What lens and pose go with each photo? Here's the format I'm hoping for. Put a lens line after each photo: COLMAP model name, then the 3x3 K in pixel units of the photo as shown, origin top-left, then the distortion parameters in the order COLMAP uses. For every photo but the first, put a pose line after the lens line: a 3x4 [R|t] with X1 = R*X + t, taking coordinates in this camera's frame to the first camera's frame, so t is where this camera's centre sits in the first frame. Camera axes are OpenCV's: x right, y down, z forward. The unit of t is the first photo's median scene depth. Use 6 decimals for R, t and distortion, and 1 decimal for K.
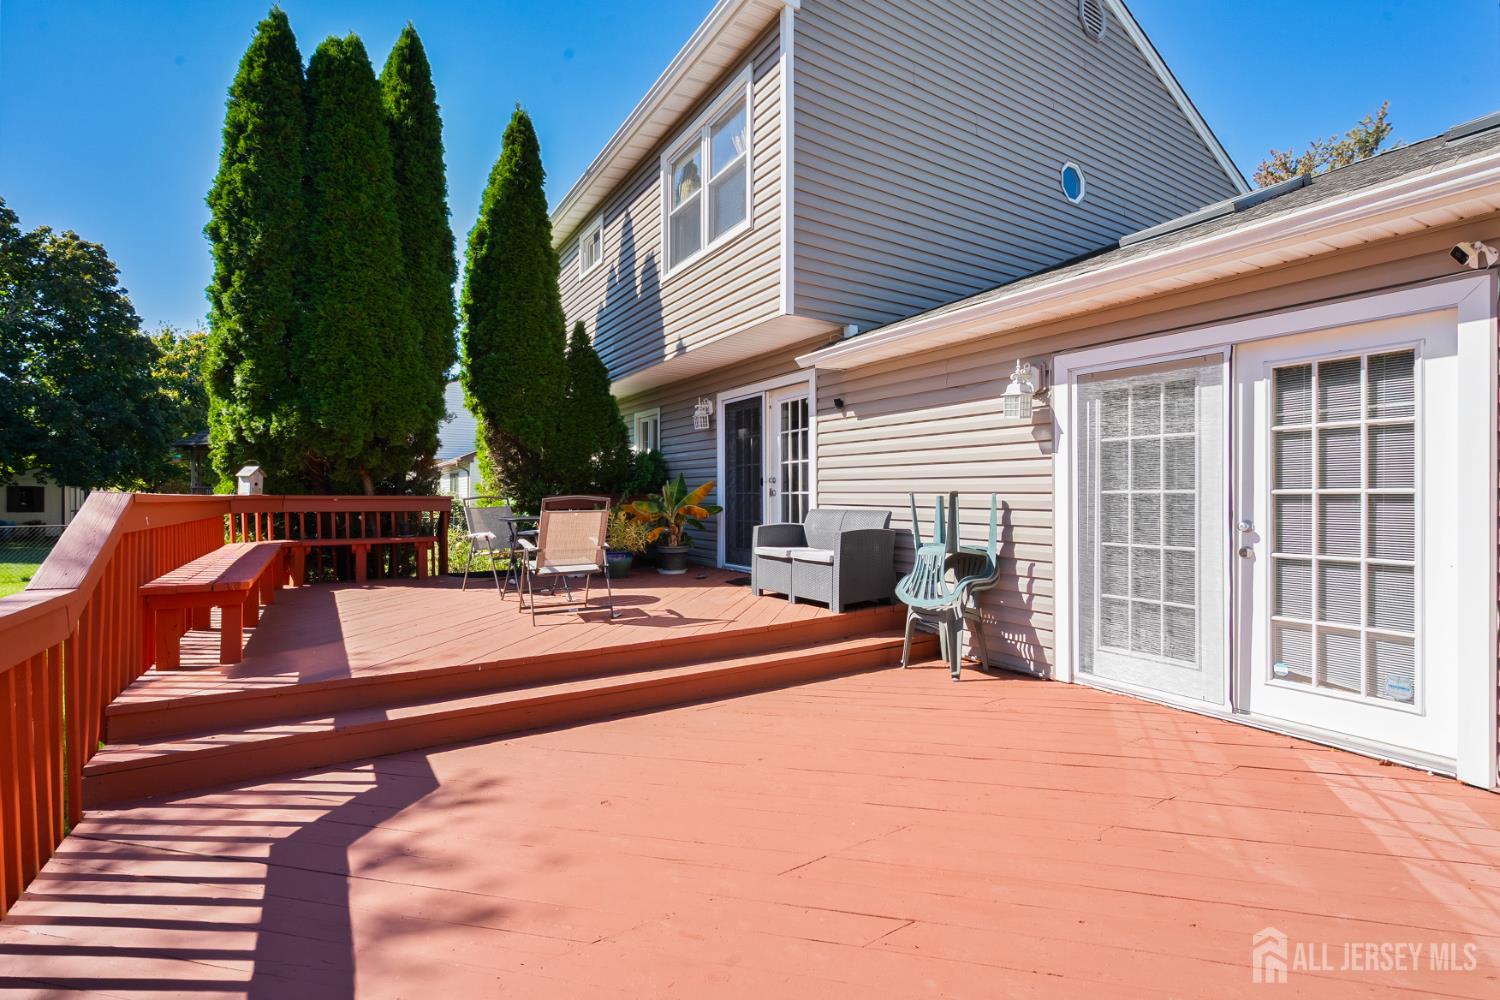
lens RADIAL K [[677.8, 0, 745.2], [0, 677.8, 495.5], [0, 0, 1]] dist [0.000845, 0.000978]
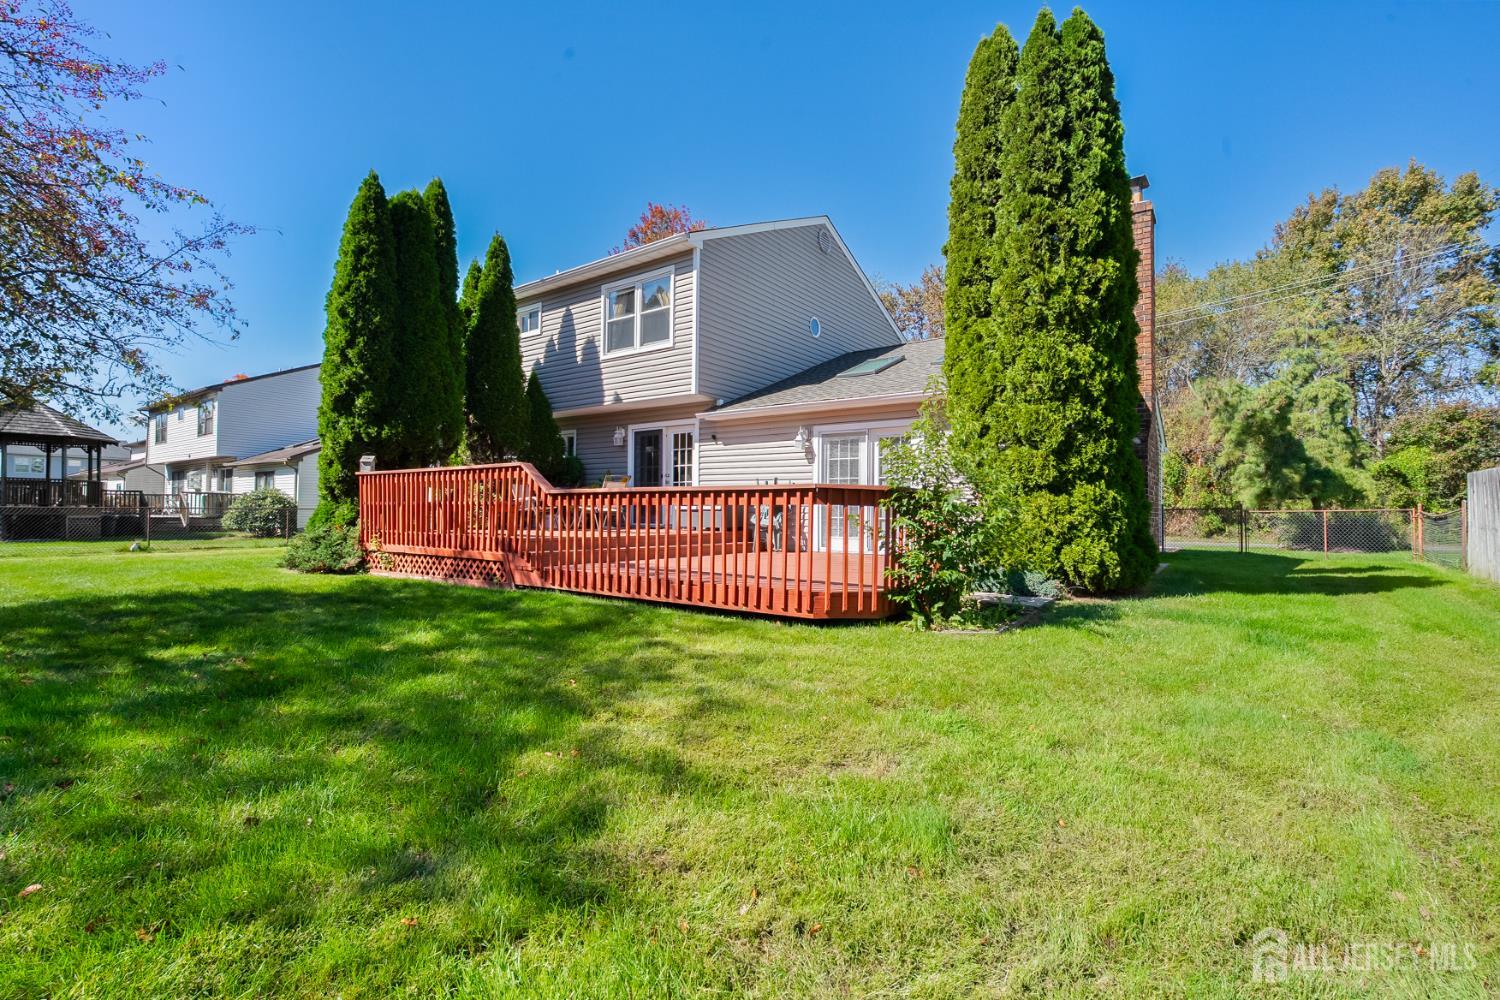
lens RADIAL K [[677.8, 0, 745.5], [0, 677.8, 503.1], [0, 0, 1]] dist [0.000845, 0.000978]
pose [[0.932169, 0.015727, 0.361681, -0.461982], [-0.011643, 0.999841, -0.013469, 0.080720], [-0.361836, 0.008345, 0.932204, -0.847426]]
